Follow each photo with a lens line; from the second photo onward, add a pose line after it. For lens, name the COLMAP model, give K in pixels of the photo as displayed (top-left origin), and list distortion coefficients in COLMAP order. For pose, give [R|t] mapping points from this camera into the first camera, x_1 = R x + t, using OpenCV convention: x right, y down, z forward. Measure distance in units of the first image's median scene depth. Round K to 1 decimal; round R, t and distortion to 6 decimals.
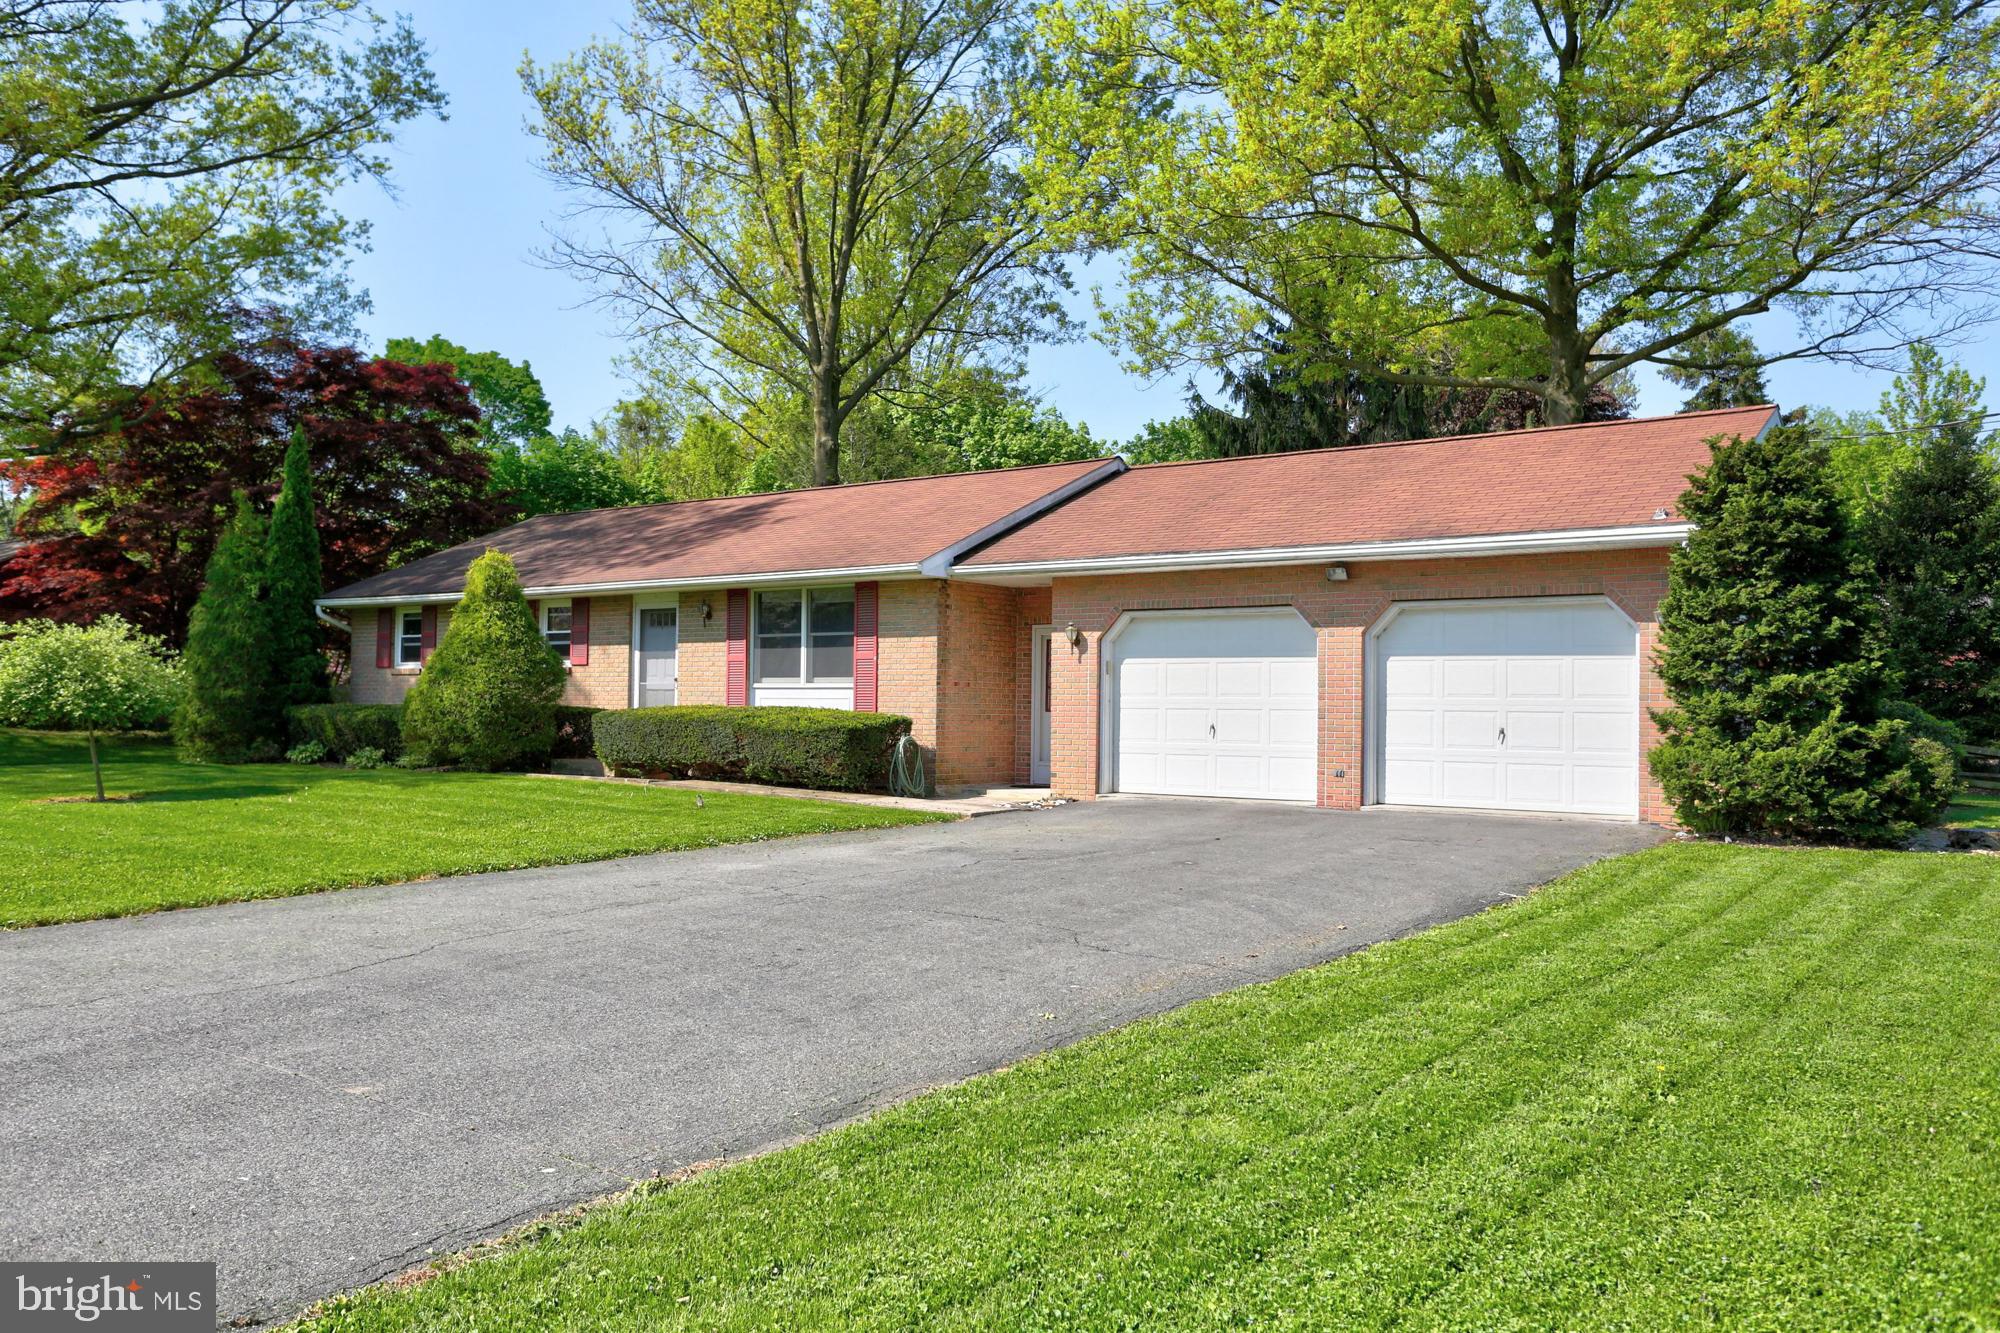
lens RADIAL K [[1601.1, 0, 992.9], [0, 1601.1, 680.6], [0, 0, 1]] dist [-0.006687, 0.000461]
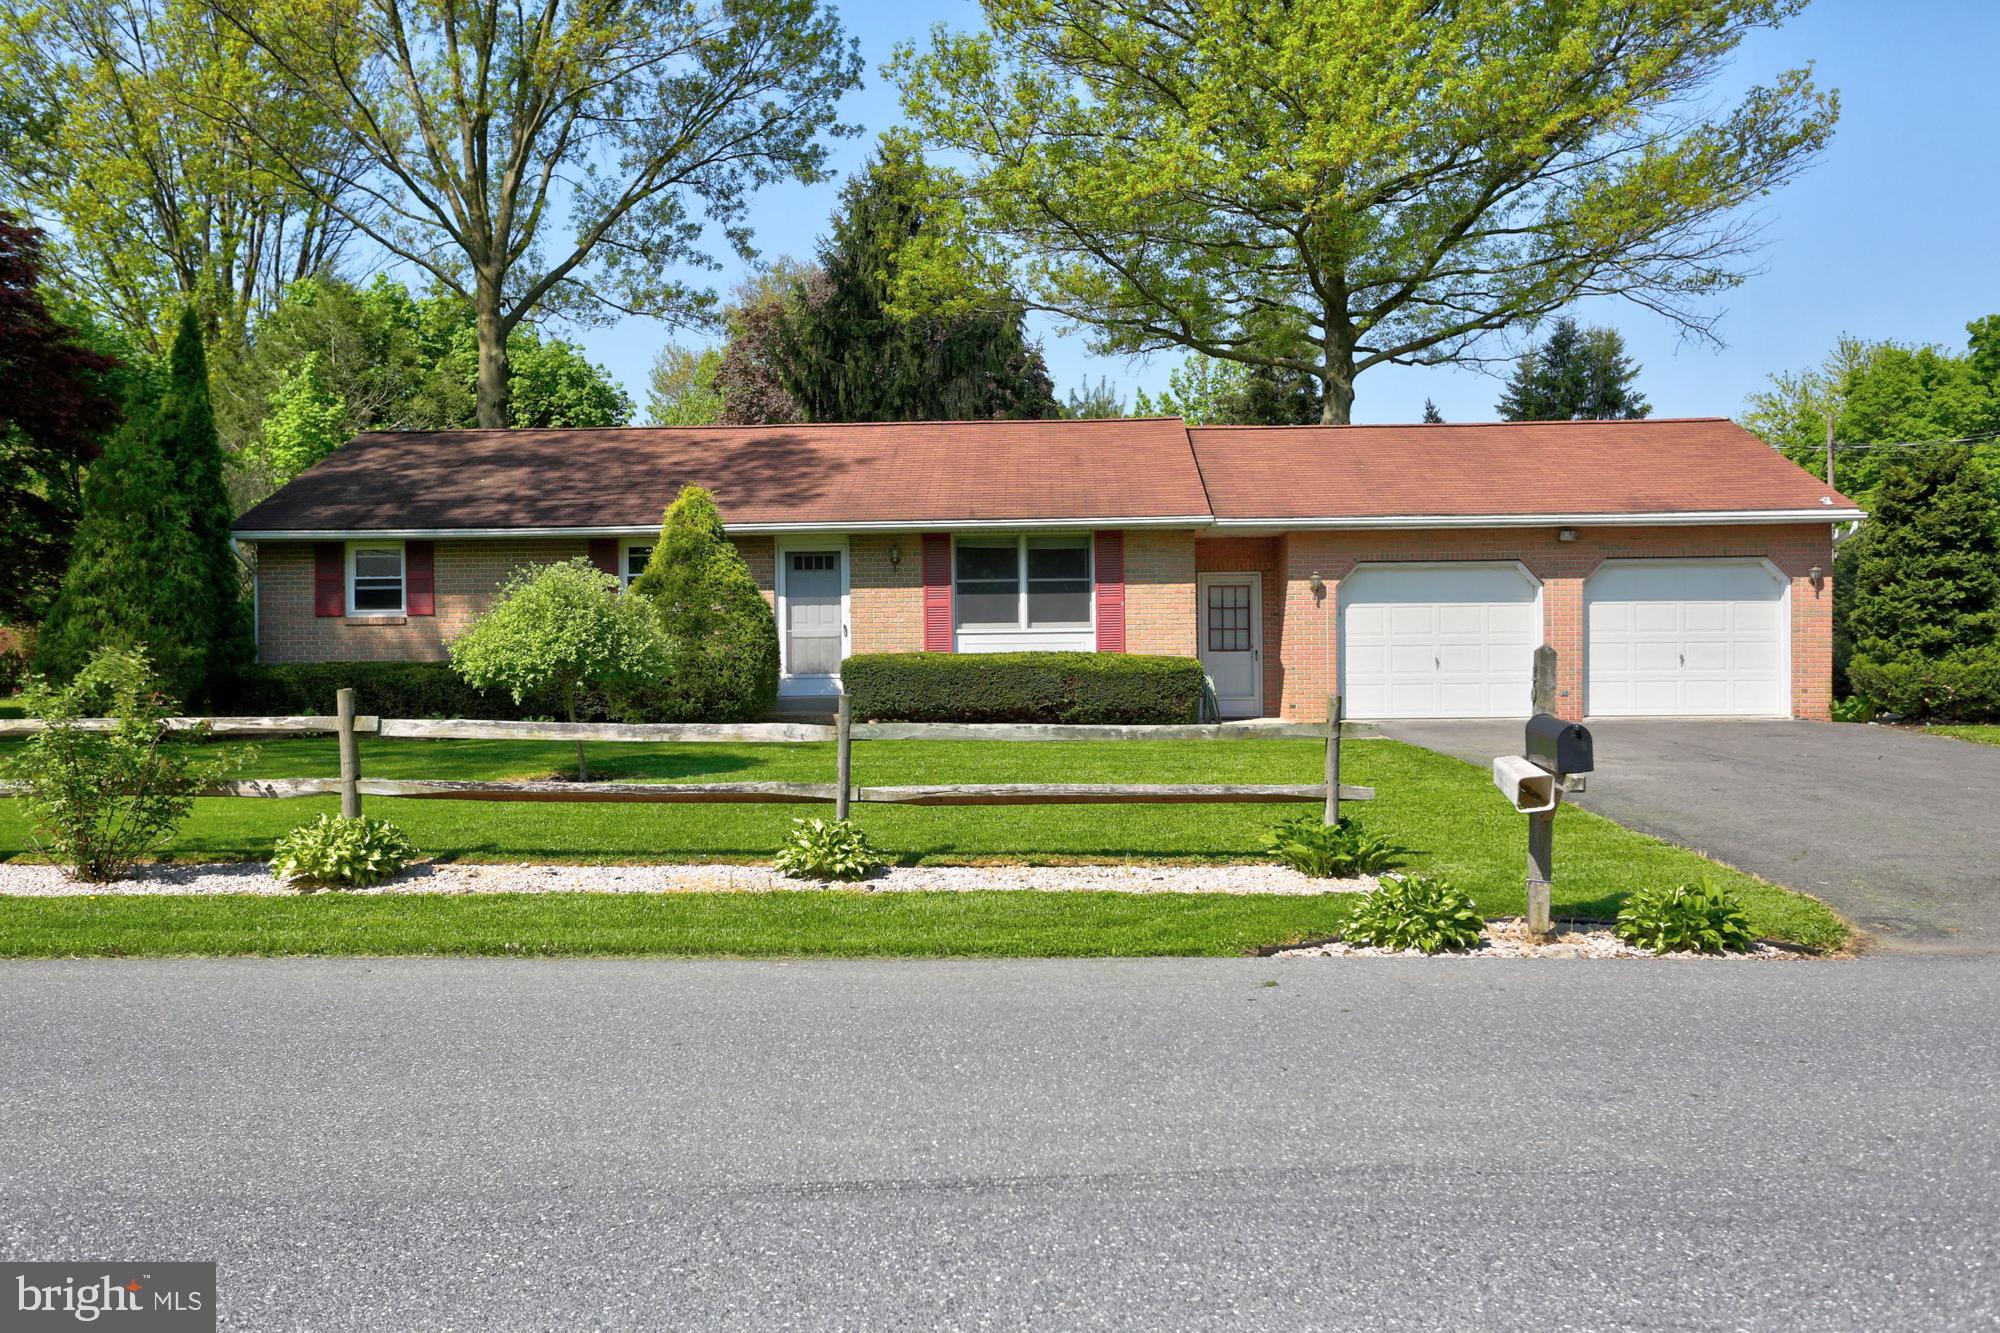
lens RADIAL K [[1721.0, 0, 1000.0], [0, 1721.0, 666.5], [0, 0, 1]] dist [0.010196, 0.007214]
pose [[0.820505, -0.025262, 0.571081, -0.751112], [0.009626, 0.999492, 0.030382, -0.007586], [-0.571558, -0.019431, 0.820331, 0.112896]]
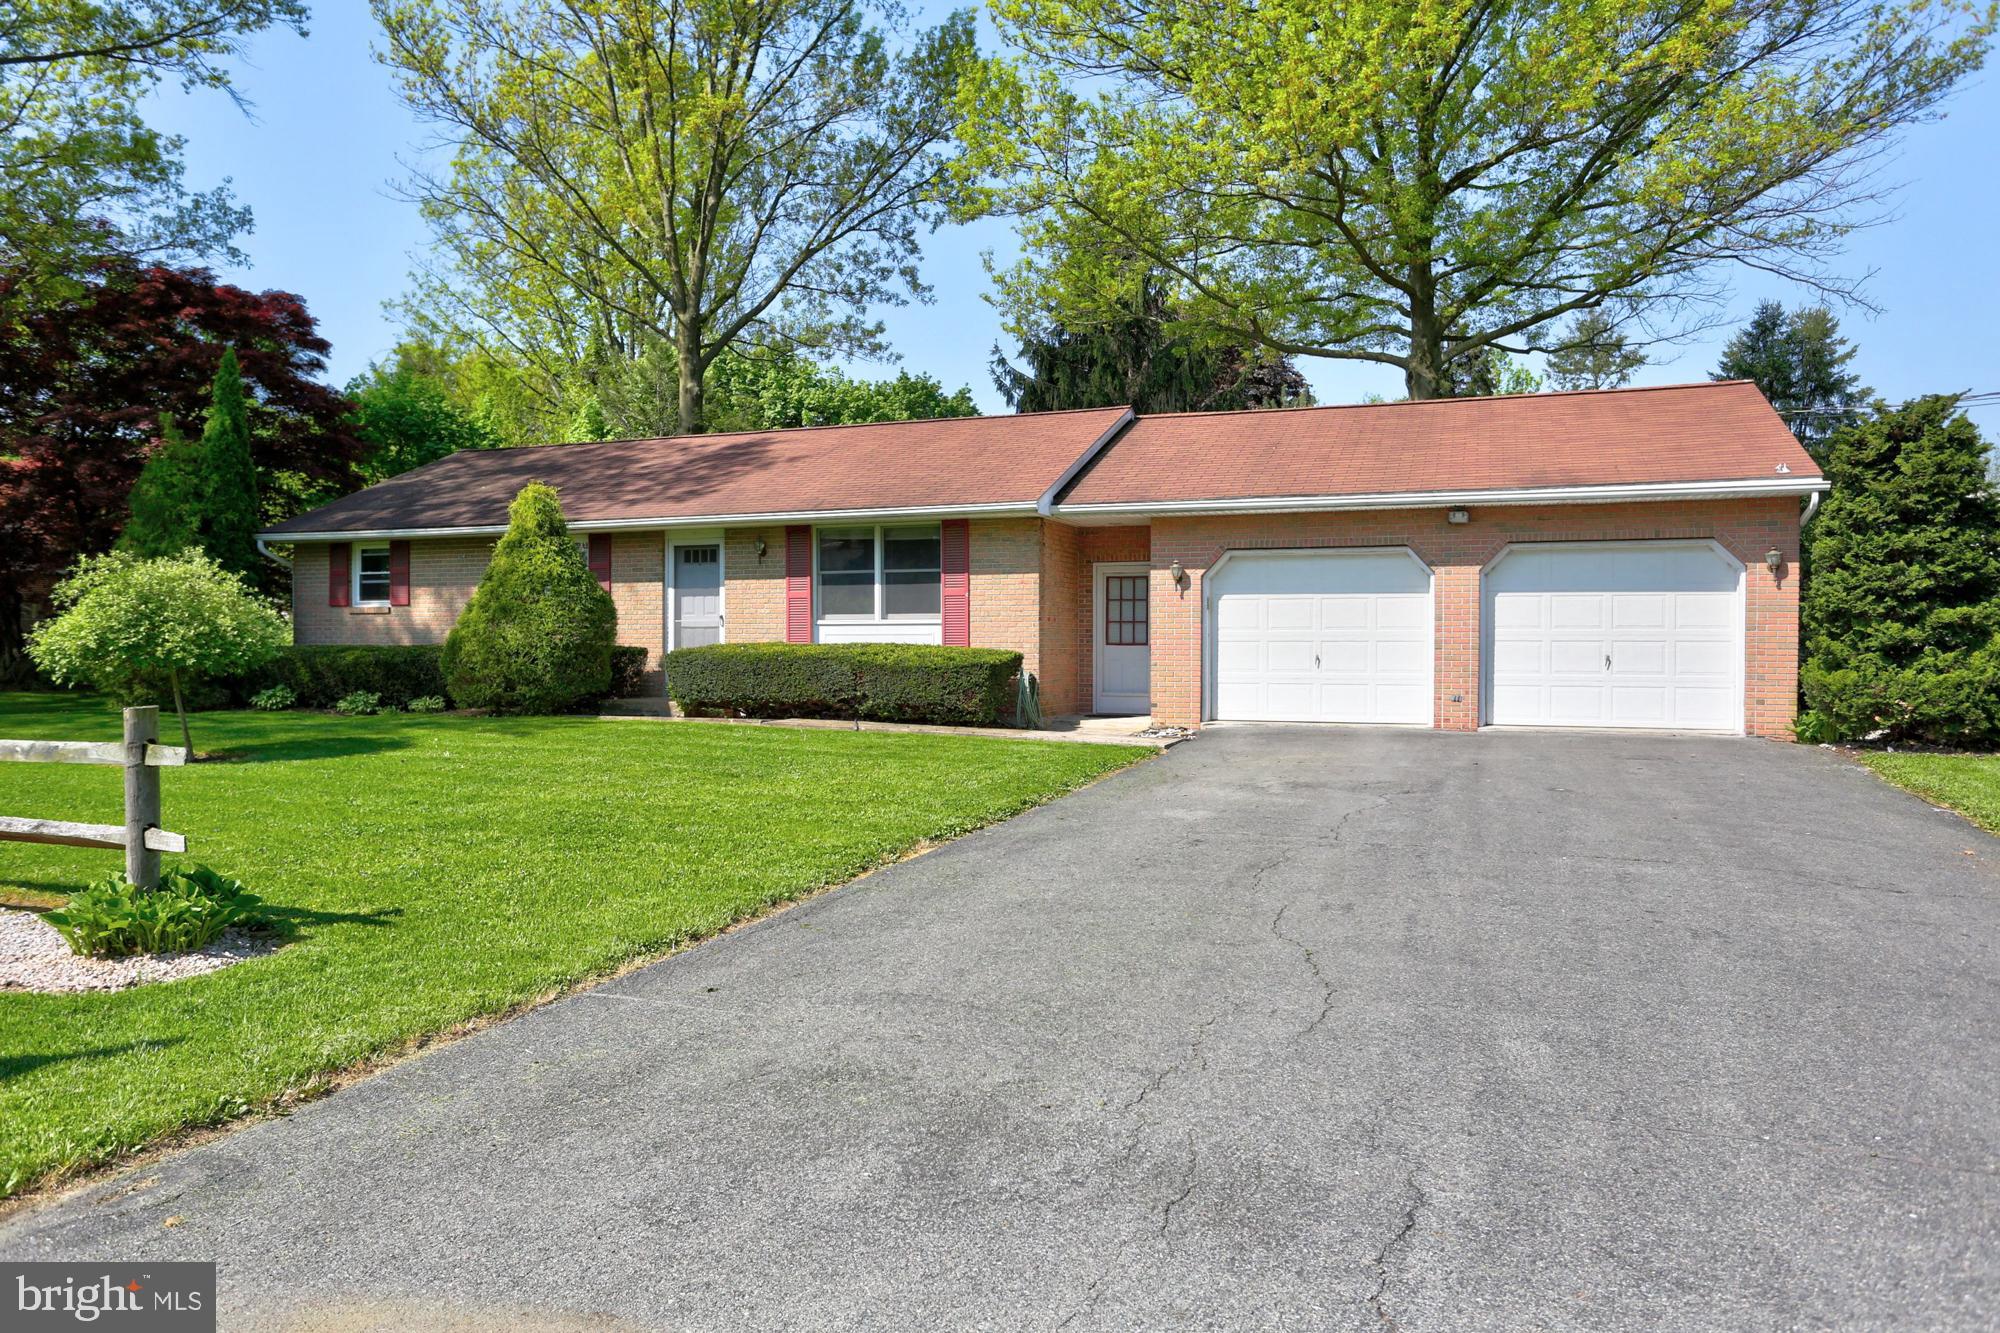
lens RADIAL K [[1378.1, 0, 1000.0], [0, 1378.1, 666.5], [0, 0, 1]] dist [-0.040388, 0.045323]
pose [[0.963503, -0.015973, 0.267222, -0.275953], [0.005778, 0.999227, 0.038896, -0.002245], [-0.267637, -0.035932, 0.962850, 0.140125]]
